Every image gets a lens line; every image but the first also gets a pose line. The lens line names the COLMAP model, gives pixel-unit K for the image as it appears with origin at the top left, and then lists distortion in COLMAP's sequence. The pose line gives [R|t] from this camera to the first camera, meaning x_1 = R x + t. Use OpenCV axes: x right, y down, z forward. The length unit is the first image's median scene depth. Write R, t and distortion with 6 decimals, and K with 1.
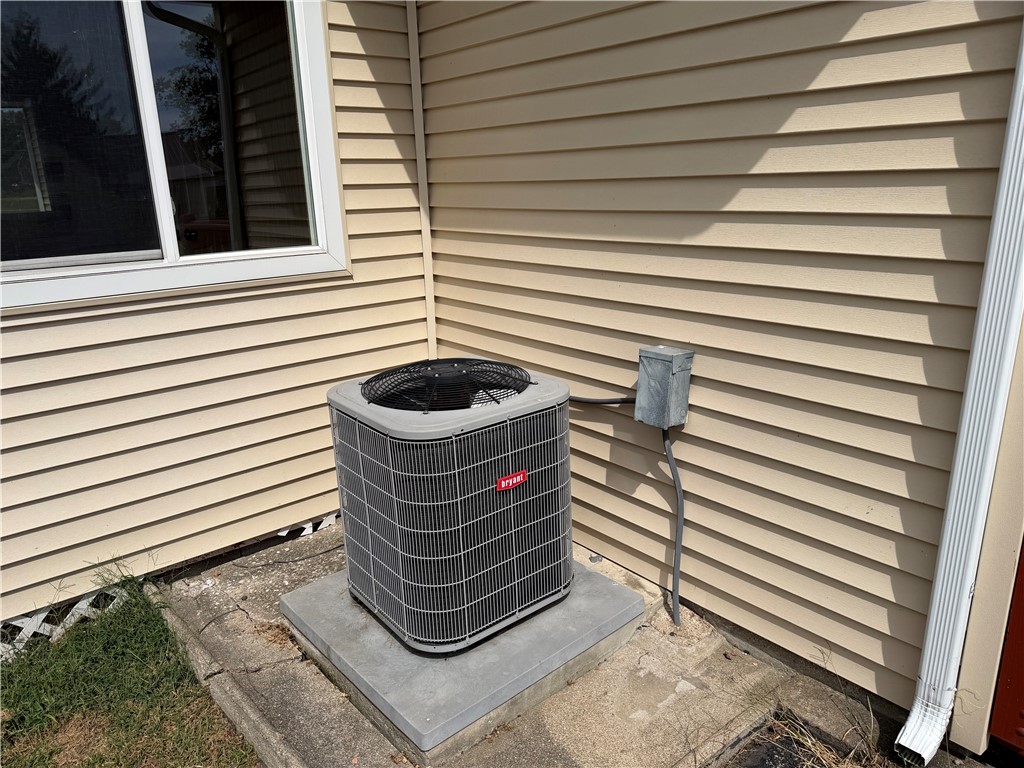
lens RADIAL K [[722.1, 0, 512.0], [0, 722.1, 384.0], [0, 0, 1]] dist [0.053548, -0.001189]
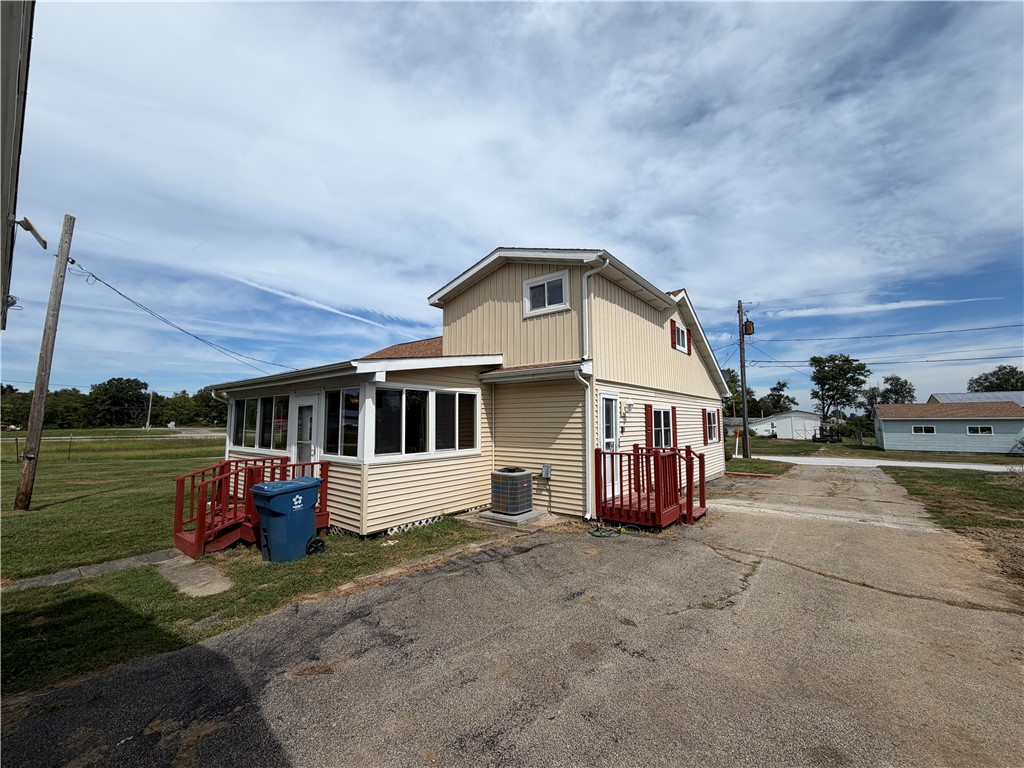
lens RADIAL K [[405.5, 0, 507.1], [0, 405.5, 389.2], [0, 0, 1]] dist [-0.000582, -0.000267]
pose [[0.978184, 0.041230, 0.203606, -0.755800], [0.033439, 0.936077, -0.350203, 0.487108], [-0.205029, 0.349372, 0.914277, -2.053252]]
